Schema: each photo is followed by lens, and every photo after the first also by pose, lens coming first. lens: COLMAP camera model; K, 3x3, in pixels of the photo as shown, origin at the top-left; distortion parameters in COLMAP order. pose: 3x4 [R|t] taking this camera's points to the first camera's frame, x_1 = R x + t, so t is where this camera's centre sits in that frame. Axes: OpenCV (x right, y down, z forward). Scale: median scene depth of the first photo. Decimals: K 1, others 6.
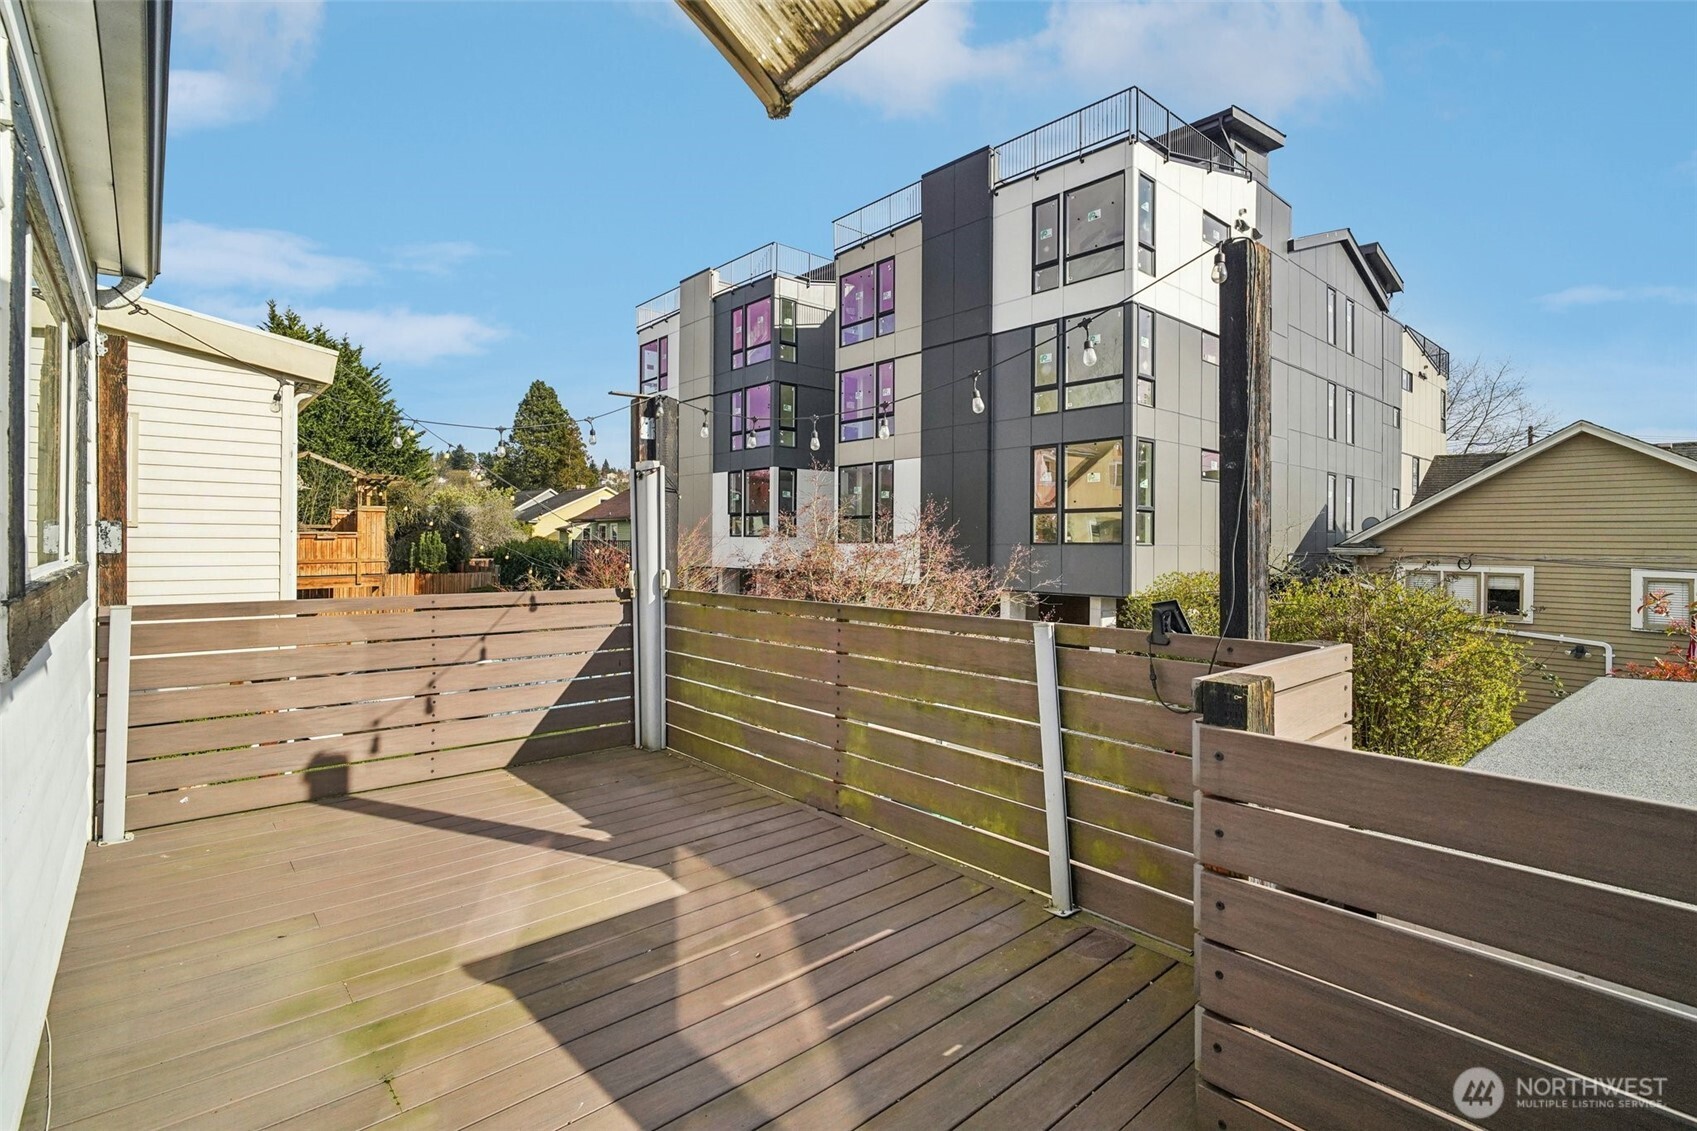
lens RADIAL K [[804.4, 0, 850.4], [0, 804.4, 551.0], [0, 0, 1]] dist [-0.017448, 0.005695]
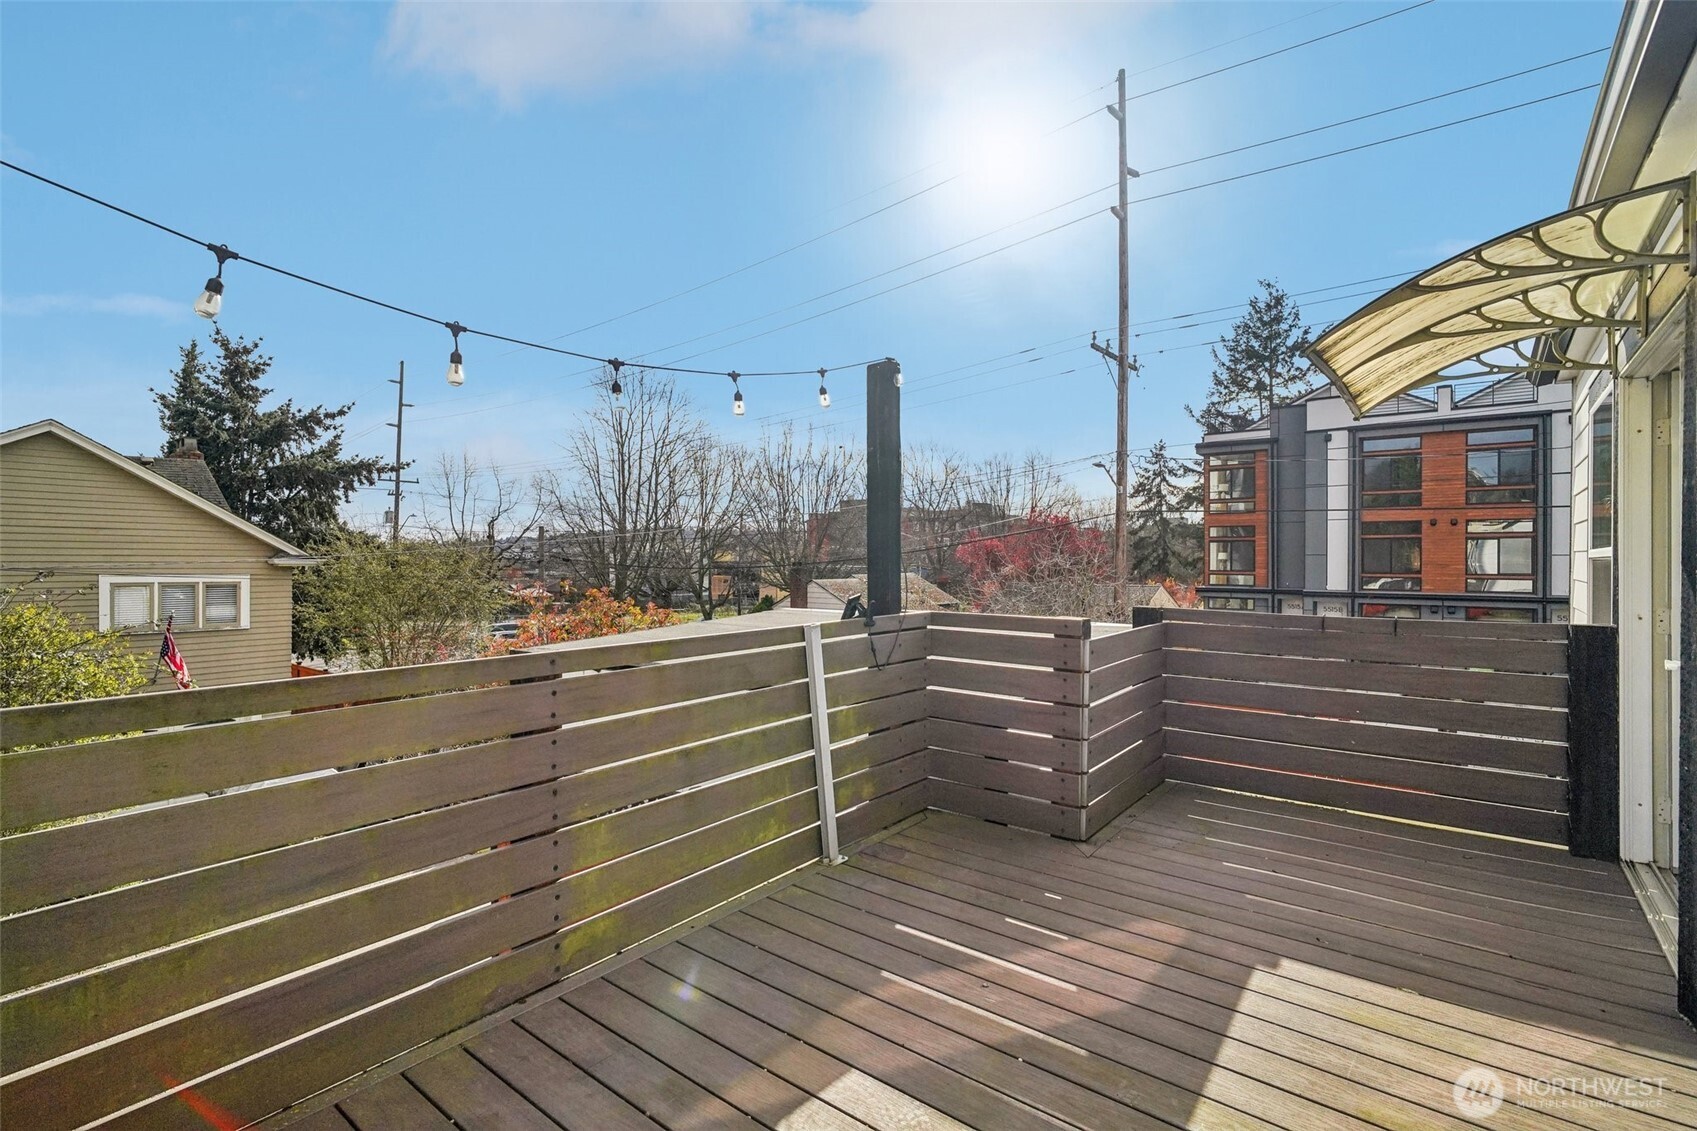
lens RADIAL K [[804.4, 0, 847.7], [0, 804.4, 558.7], [0, 0, 1]] dist [-0.017448, 0.005695]
pose [[-0.187966, -0.008309, 0.982140, -0.900343], [0.004838, 0.999944, 0.009385, -0.015012], [-0.982164, 0.006516, -0.187916, 1.179162]]
